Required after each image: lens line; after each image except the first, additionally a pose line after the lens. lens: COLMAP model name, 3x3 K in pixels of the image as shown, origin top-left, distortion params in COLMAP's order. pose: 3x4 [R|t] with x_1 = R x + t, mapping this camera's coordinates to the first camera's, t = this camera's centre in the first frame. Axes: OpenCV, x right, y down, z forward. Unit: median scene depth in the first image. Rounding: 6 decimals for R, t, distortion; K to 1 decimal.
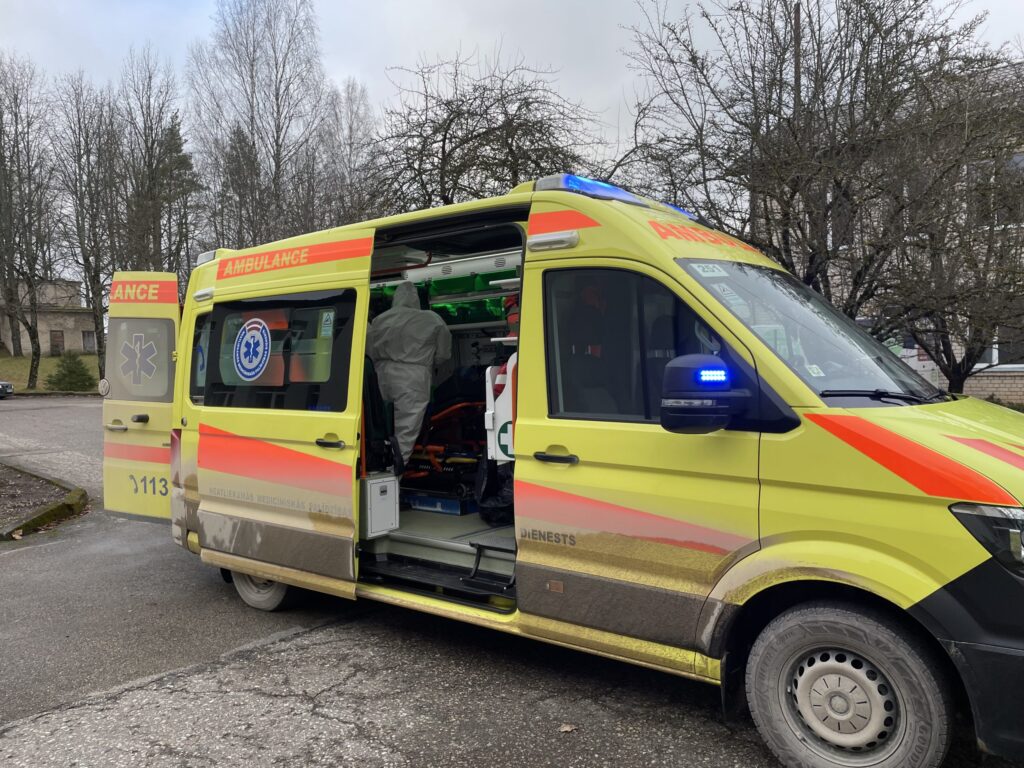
lens RADIAL K [[775.4, 0, 538.3], [0, 775.4, 382.2], [0, 0, 1]] dist [0.083145, -0.101657]
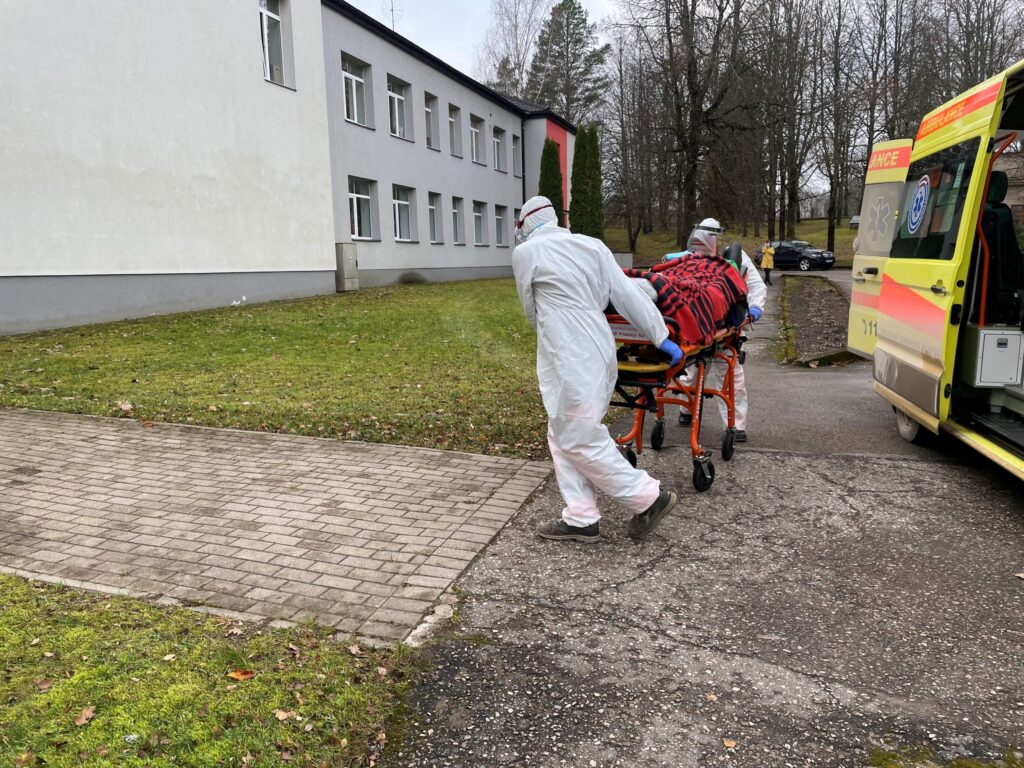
lens RADIAL K [[775.4, 0, 493.1], [0, 775.4, 358.5], [0, 0, 1]] dist [0.083145, -0.101657]
pose [[0.424883, 0.132834, -0.895450, 0.504686], [-0.019715, 0.990299, 0.137549, 0.040379], [0.905034, -0.040788, 0.423380, -0.011119]]
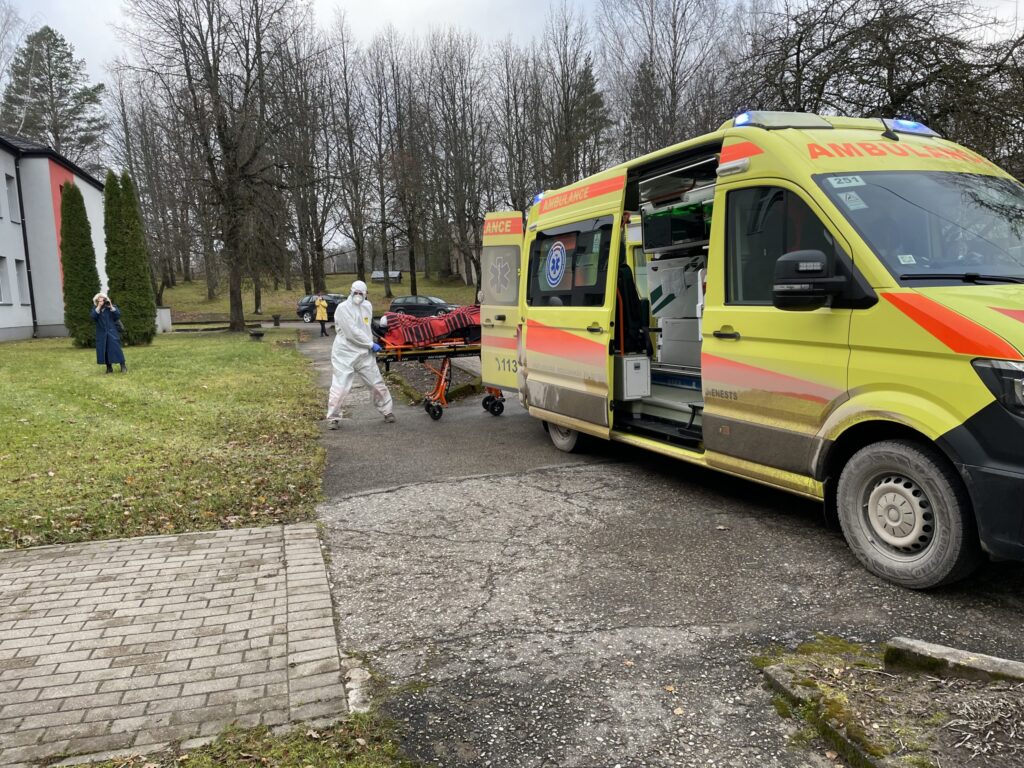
lens RADIAL K [[775.4, 0, 527.0], [0, 775.4, 346.3], [0, 0, 1]] dist [0.083145, -0.101657]
pose [[0.871512, 0.016822, -0.490085, 0.341458], [0.010348, 0.998558, 0.052677, 0.039419], [0.490265, -0.050980, 0.870081, -0.292752]]
